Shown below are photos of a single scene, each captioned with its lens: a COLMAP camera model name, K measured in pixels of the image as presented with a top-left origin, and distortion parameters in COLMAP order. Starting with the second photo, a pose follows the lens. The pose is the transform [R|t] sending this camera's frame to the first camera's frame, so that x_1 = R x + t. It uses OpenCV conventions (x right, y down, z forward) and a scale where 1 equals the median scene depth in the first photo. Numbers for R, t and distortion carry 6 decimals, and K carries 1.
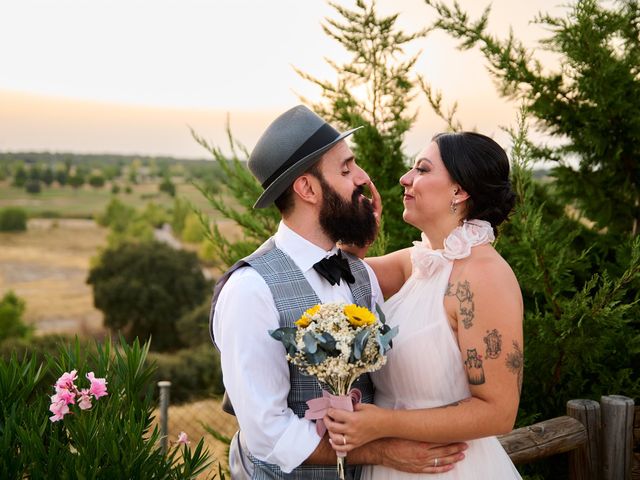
lens RADIAL K [[930.9, 0, 319.8], [0, 930.9, 235.1], [0, 0, 1]] dist [0.084061, 0.000000]
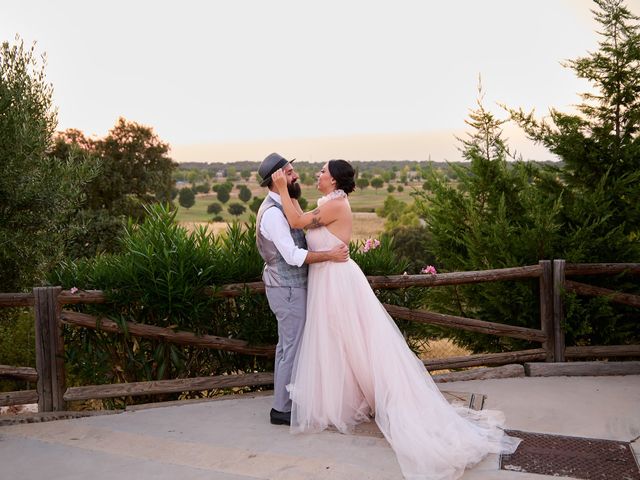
lens RADIAL K [[754.4, 0, 323.8], [0, 754.4, 236.2], [0, 0, 1]] dist [-0.000417, 0.000000]
pose [[0.953734, -0.006225, -0.300586, 0.238752], [0.010994, 0.999839, 0.014178, 0.049318], [0.300450, -0.016827, 0.953649, -0.988867]]
